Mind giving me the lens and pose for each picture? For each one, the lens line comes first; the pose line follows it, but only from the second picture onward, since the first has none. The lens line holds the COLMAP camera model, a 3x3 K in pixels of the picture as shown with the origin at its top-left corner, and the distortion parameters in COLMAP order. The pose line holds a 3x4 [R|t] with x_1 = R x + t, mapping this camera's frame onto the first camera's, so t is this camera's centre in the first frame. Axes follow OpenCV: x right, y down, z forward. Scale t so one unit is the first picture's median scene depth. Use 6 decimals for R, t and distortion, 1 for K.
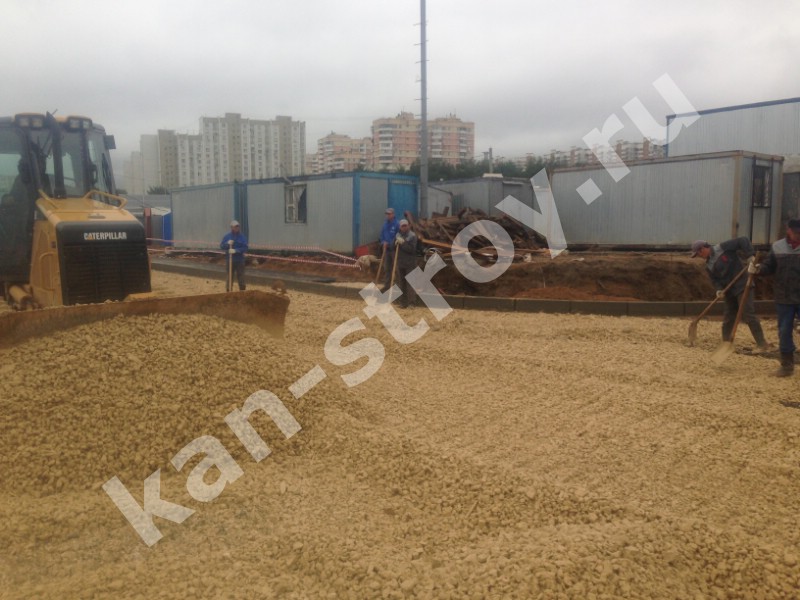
lens RADIAL K [[716.0, 0, 400.0], [0, 716.0, 300.0], [0, 0, 1]] dist [0.144105, -0.246959]
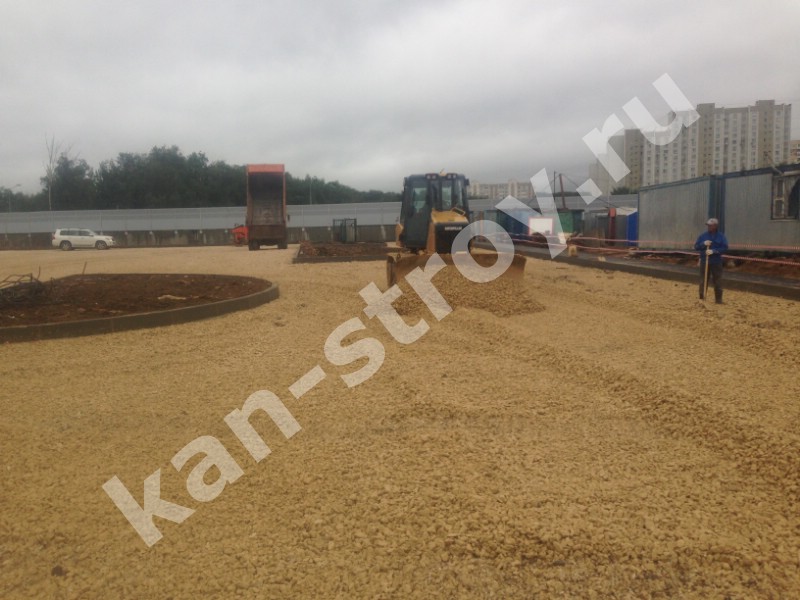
lens RADIAL K [[726.7, 0, 400.0], [0, 726.7, 300.0], [0, 0, 1]] dist [0.099482, -0.194525]
pose [[0.819416, 0.041756, -0.571676, -0.074773], [-0.042163, 0.999032, 0.012536, -0.011864], [0.571646, 0.013832, 0.820384, 0.090995]]
